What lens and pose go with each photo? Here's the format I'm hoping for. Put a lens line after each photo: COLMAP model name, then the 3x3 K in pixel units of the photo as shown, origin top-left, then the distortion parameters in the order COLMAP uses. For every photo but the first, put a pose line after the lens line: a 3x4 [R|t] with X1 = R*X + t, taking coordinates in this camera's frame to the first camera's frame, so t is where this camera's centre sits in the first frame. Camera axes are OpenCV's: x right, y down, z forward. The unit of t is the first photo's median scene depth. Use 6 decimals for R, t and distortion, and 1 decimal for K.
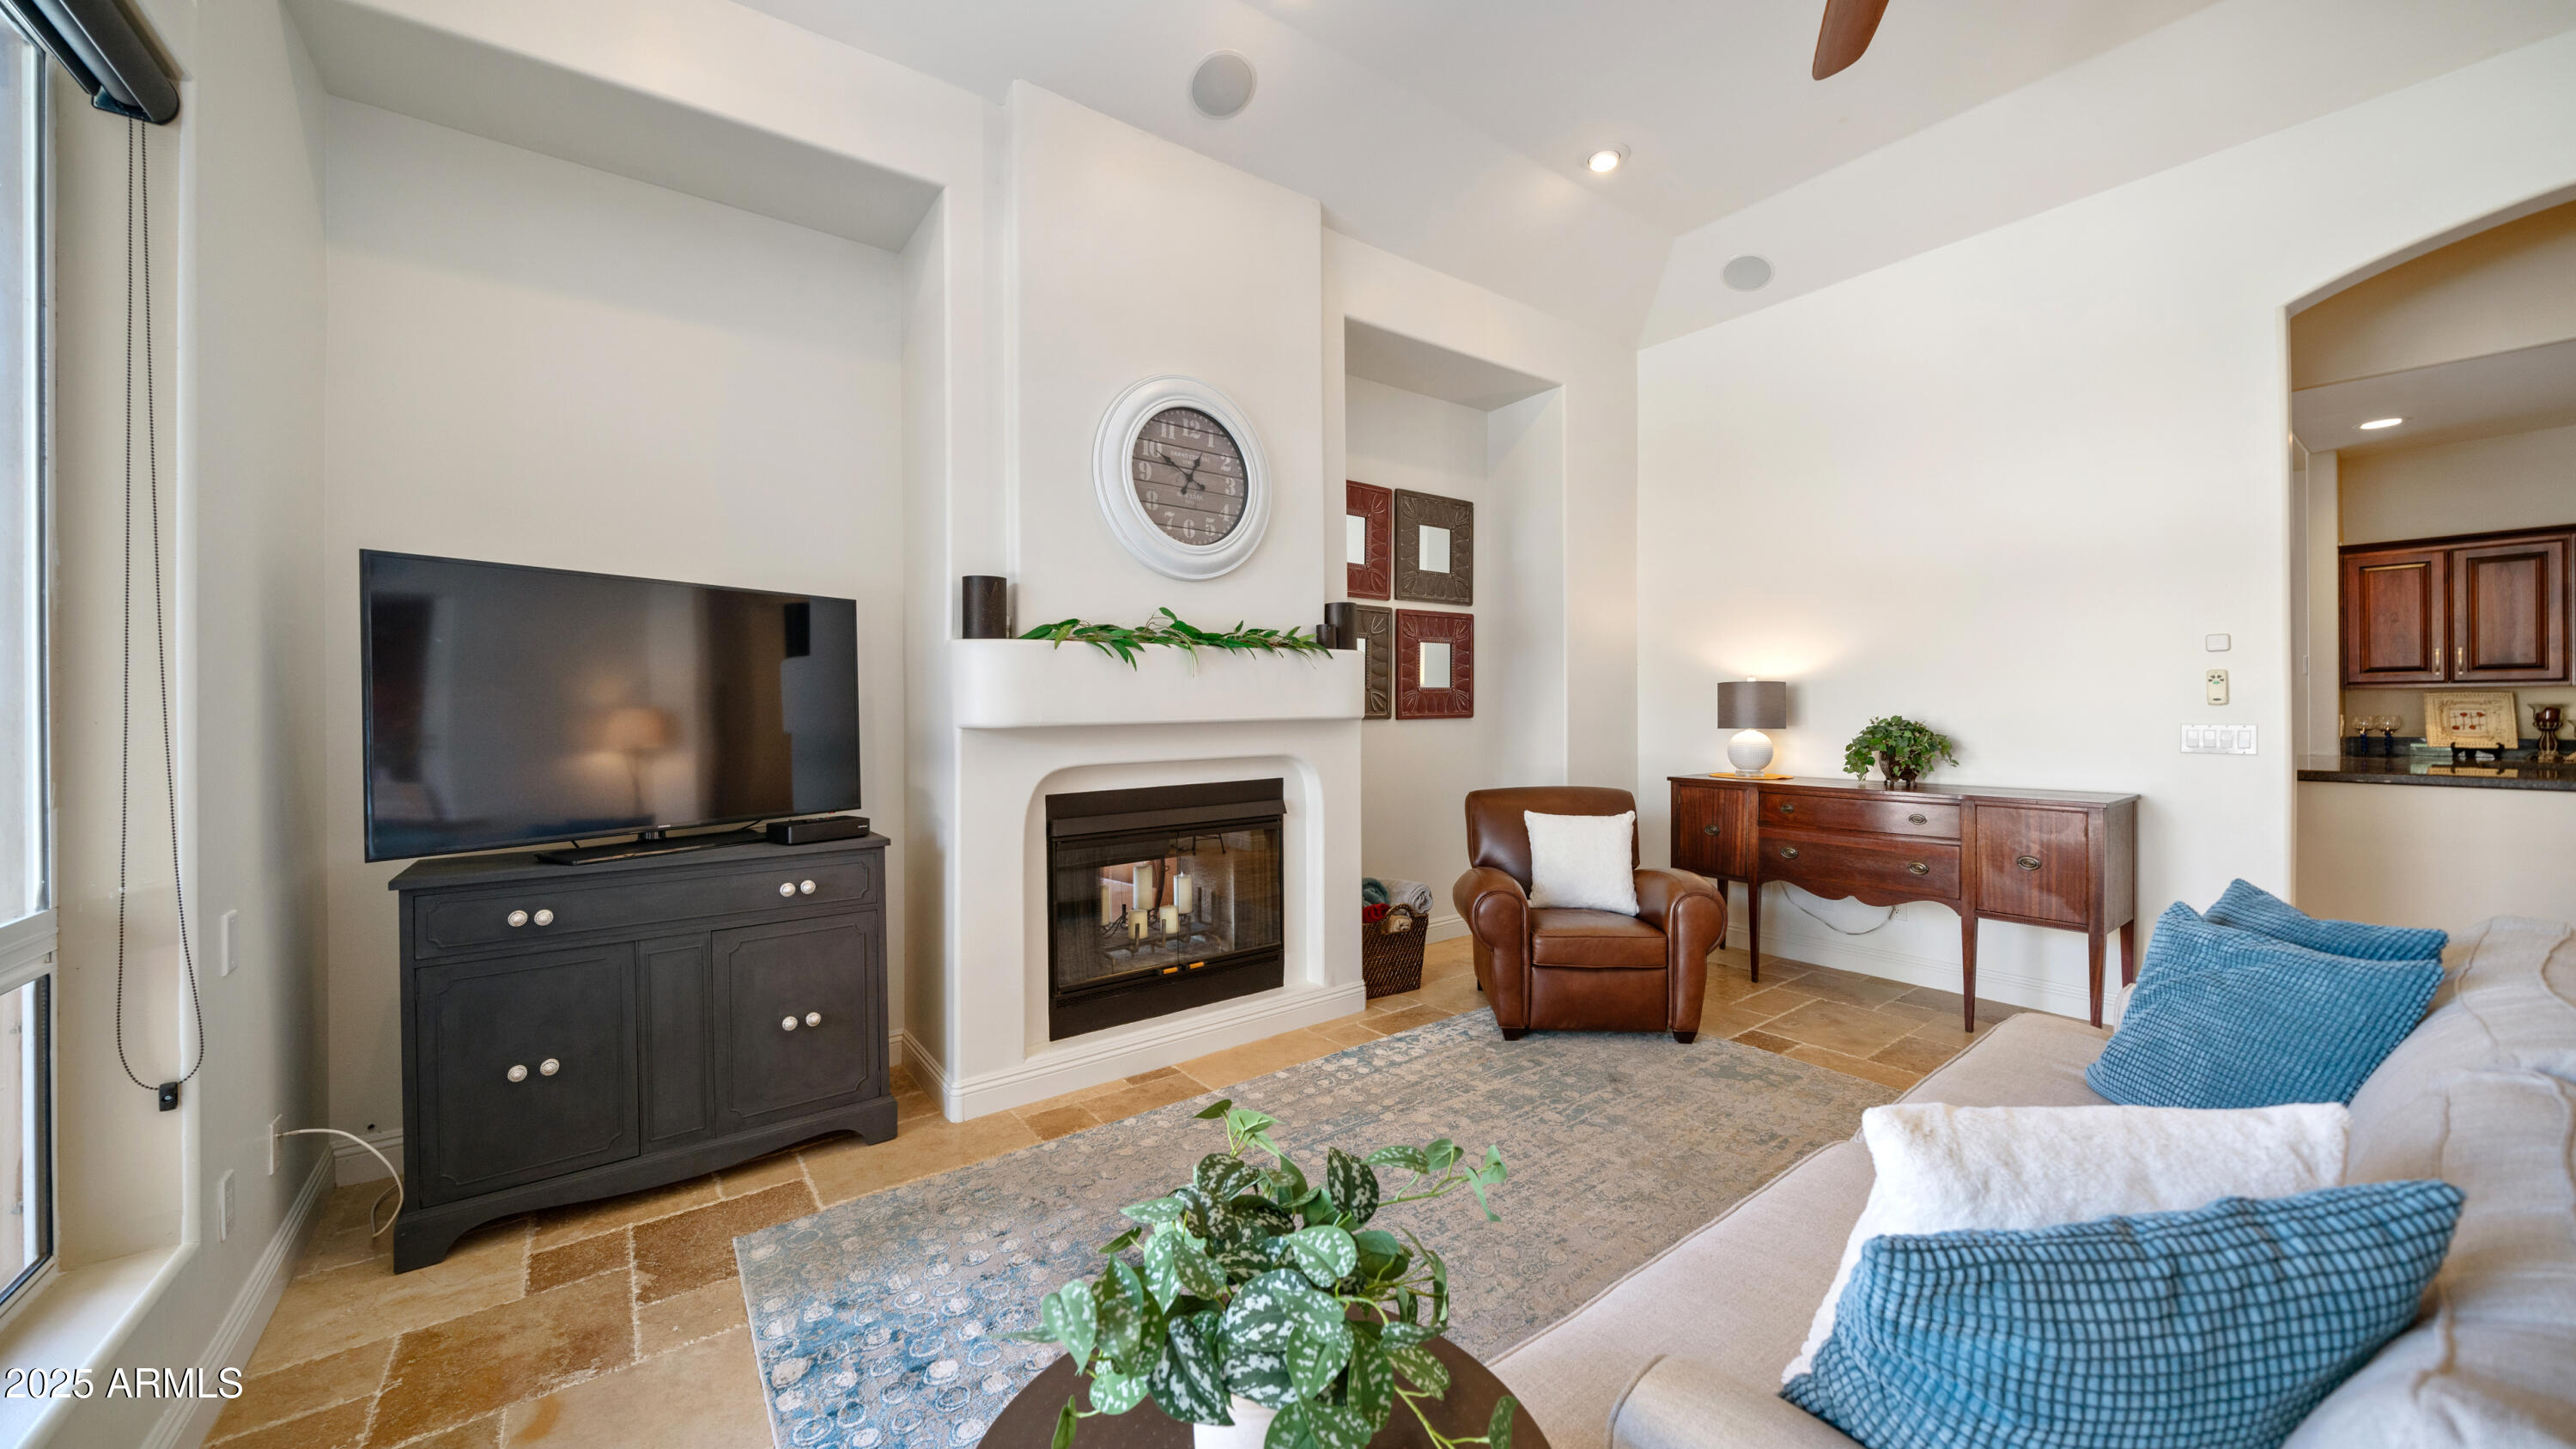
lens RADIAL K [[920.3, 0, 1282.0], [0, 920.3, 708.1], [0, 0, 1]] dist [0.000141, 0.000017]
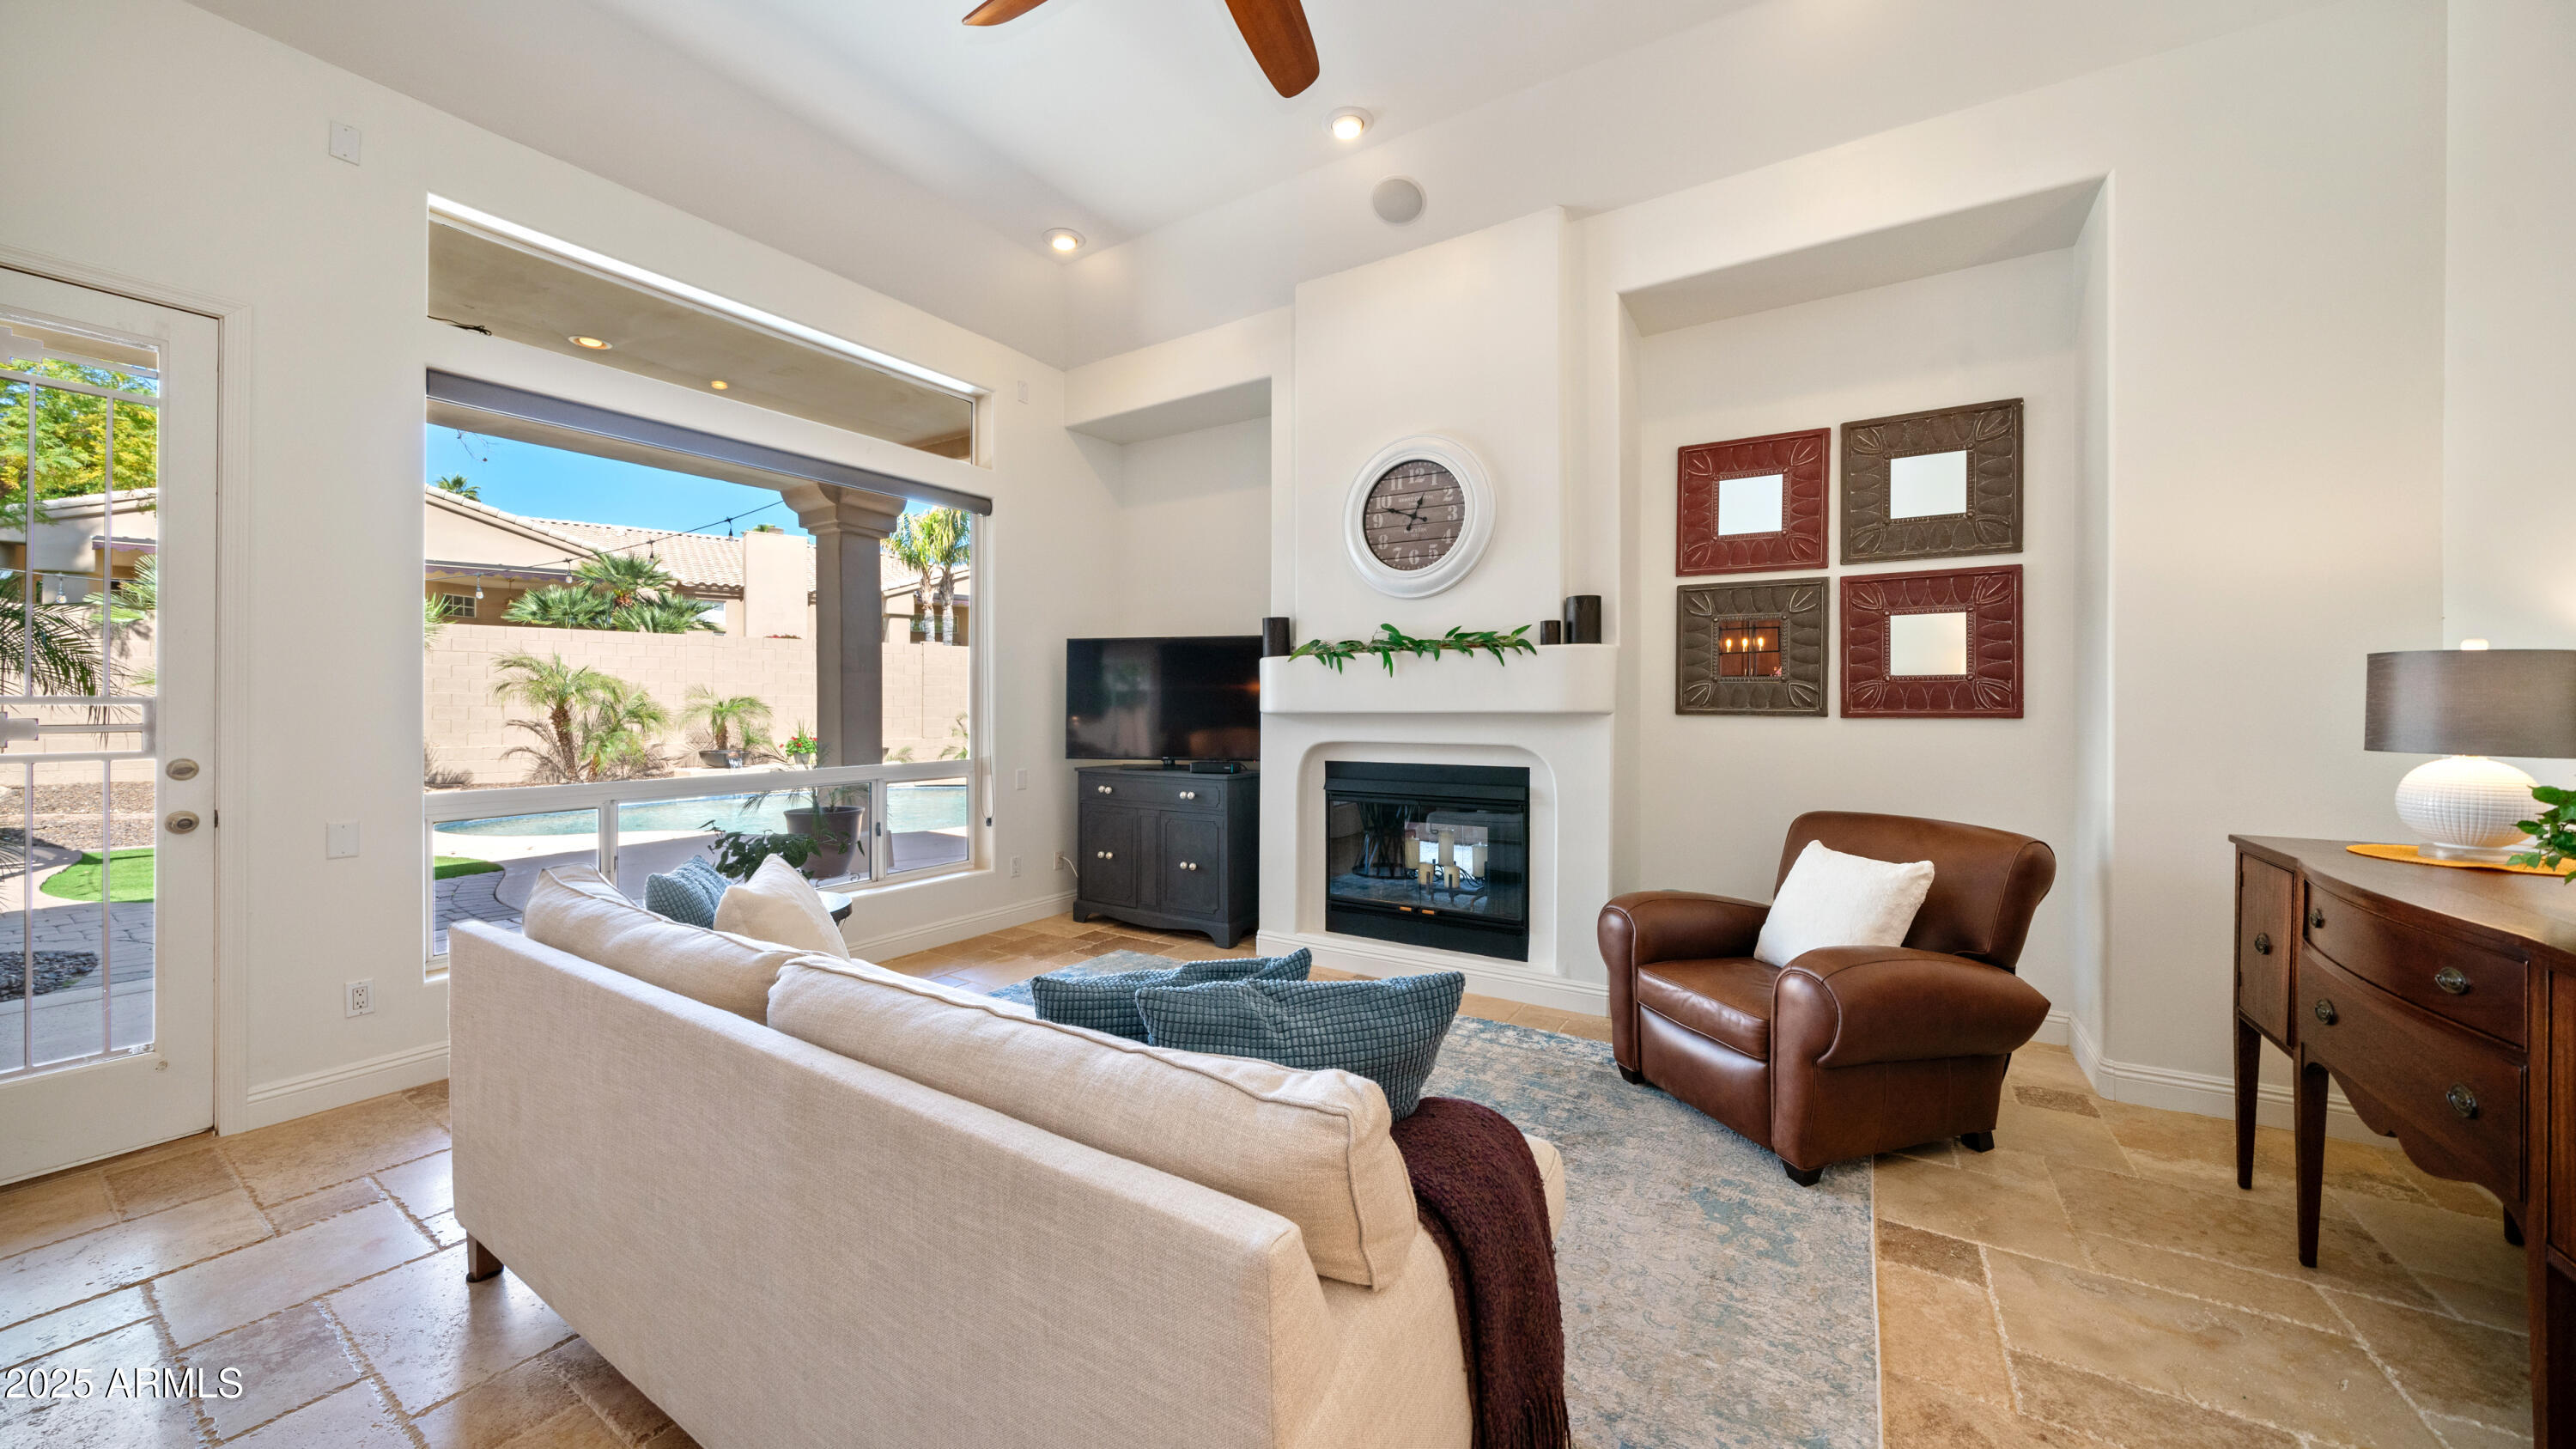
lens RADIAL K [[890.6, 0, 1261.5], [0, 890.6, 703.5], [0, 0, 1]] dist [-0.000845, -0.000070]
pose [[0.348605, 0.009312, -0.937223, 0.901614], [-0.001939, 0.999956, 0.009214, -0.007642], [0.937268, -0.001395, 0.348608, 0.366025]]
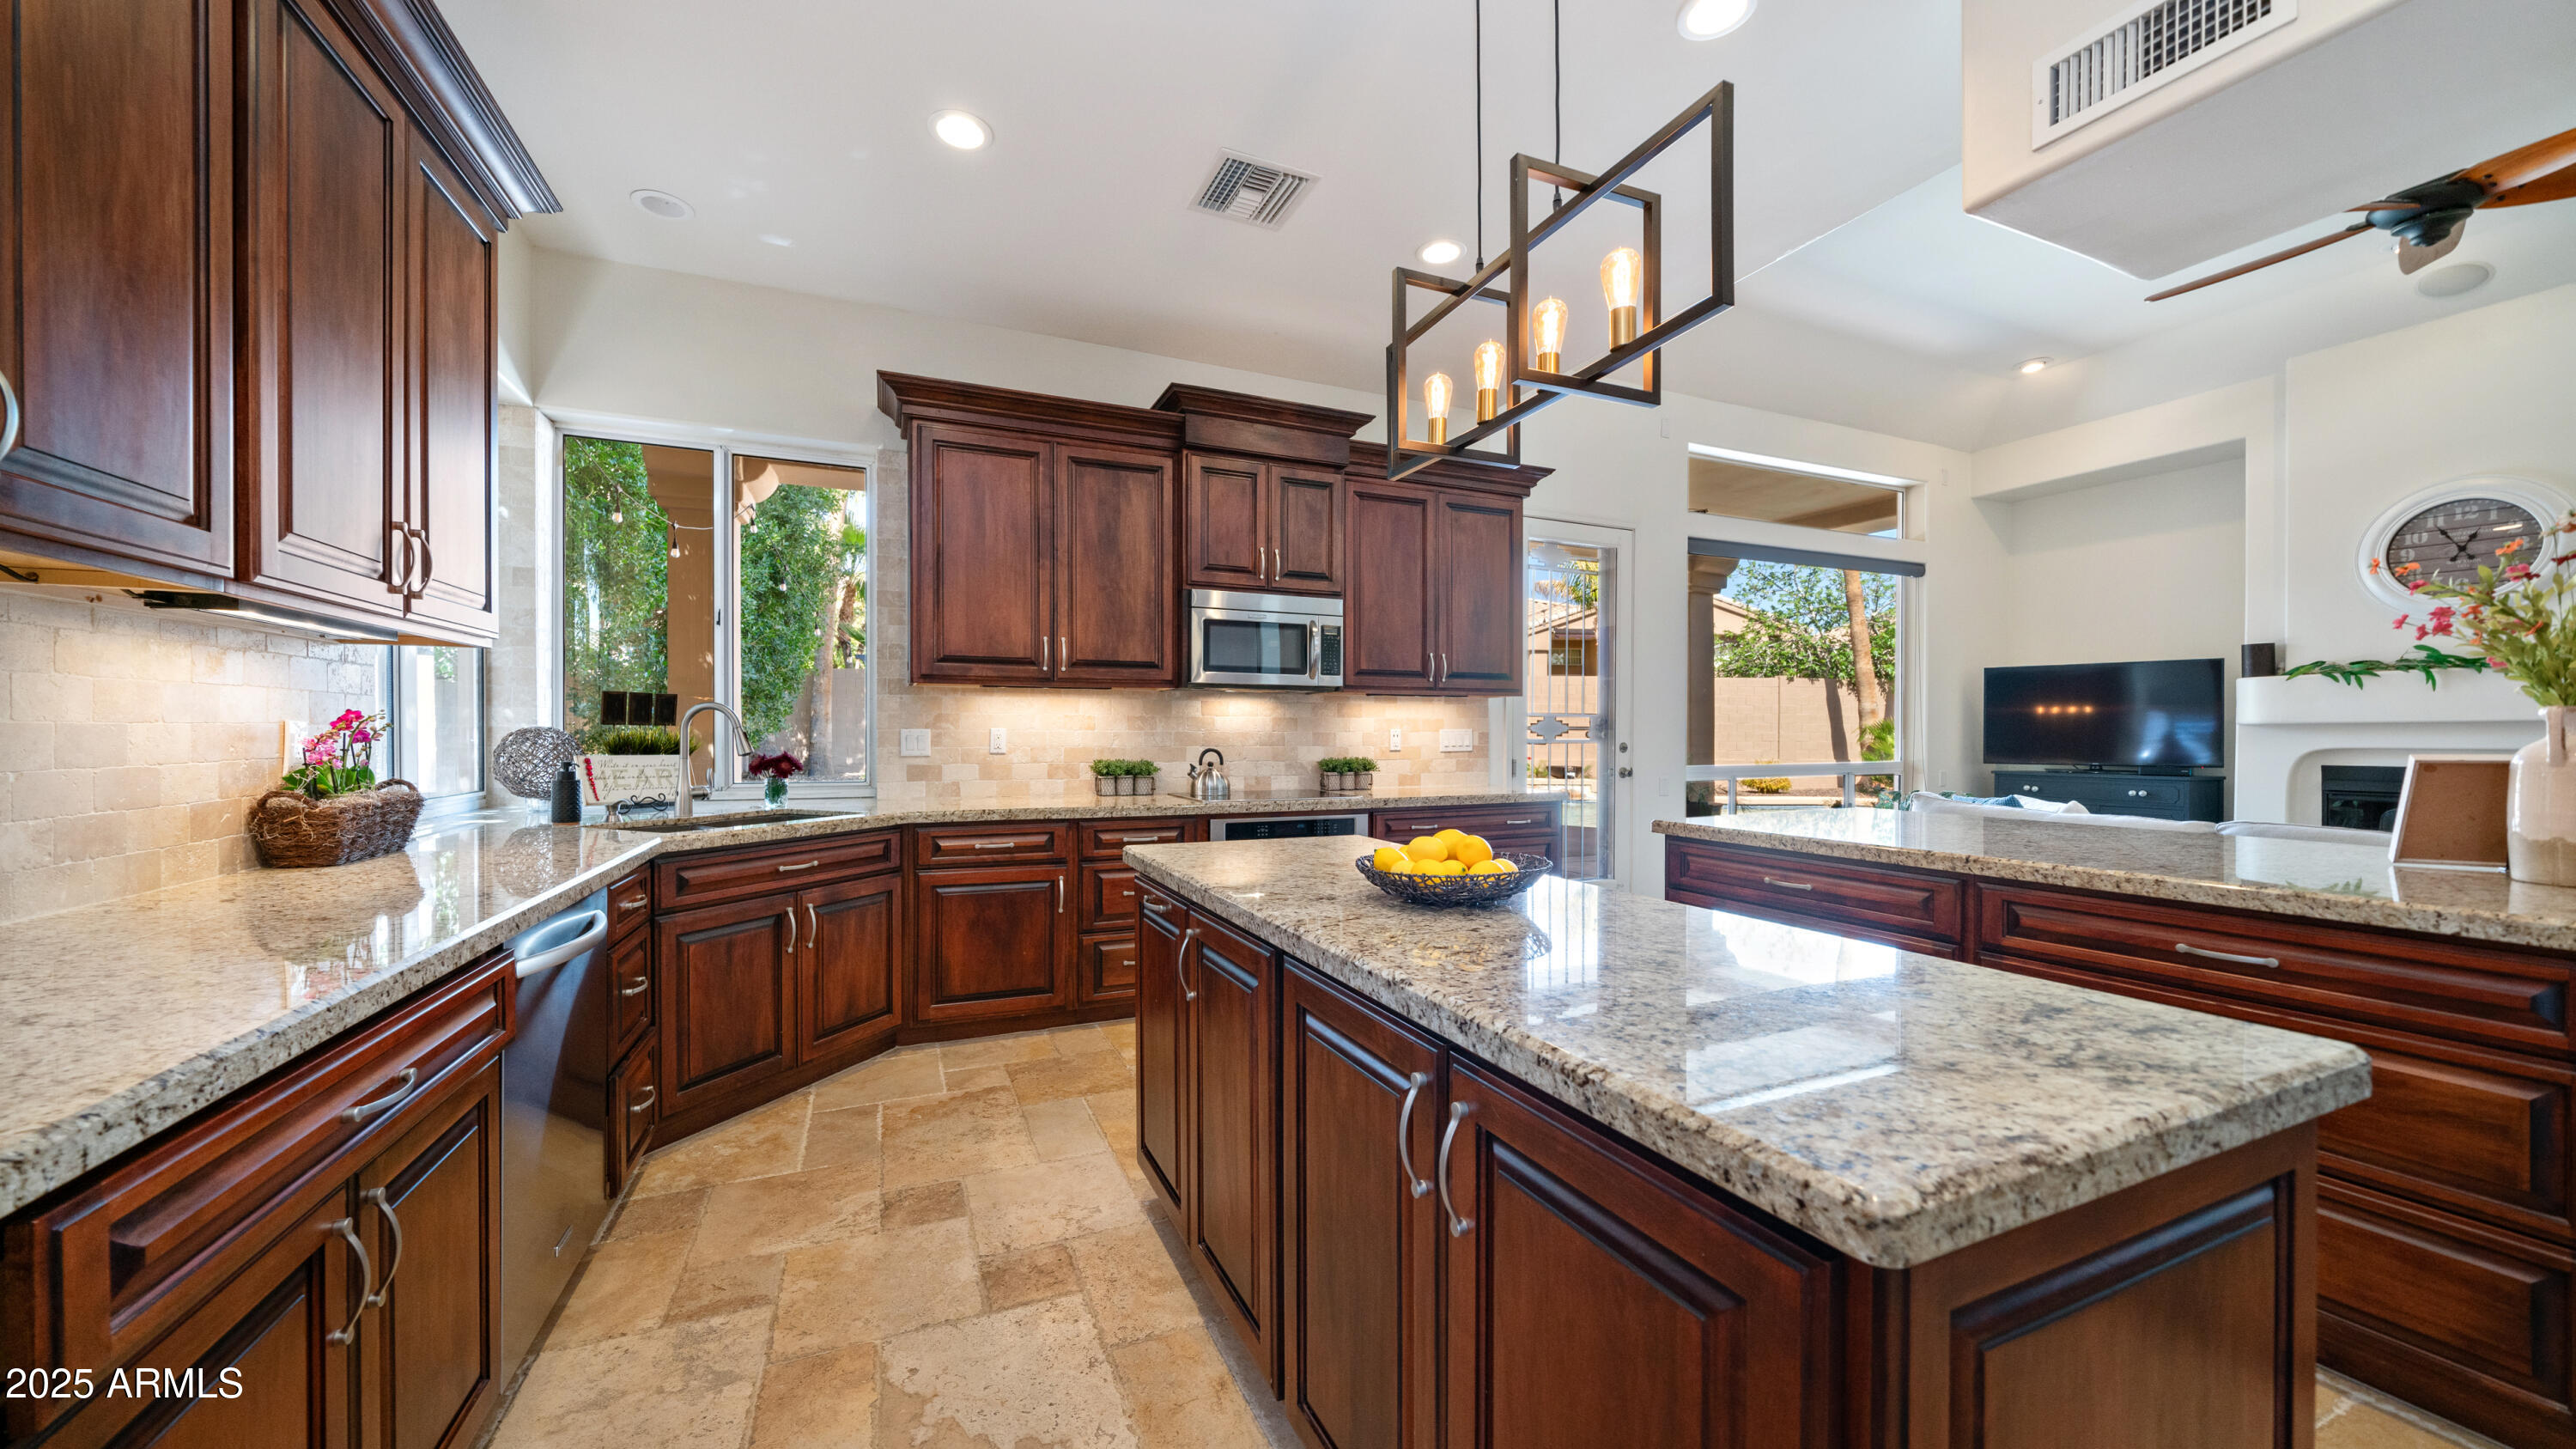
lens RADIAL K [[893.6, 0, 1280.3], [0, 893.6, 729.8], [0, 0, 1]] dist [-0.000483, -0.000052]
pose [[-0.218440, 0.005611, -0.975834, 1.533560], [0.001271, 0.999984, 0.005465, 0.015903], [0.975850, -0.000047, -0.218444, -0.437340]]
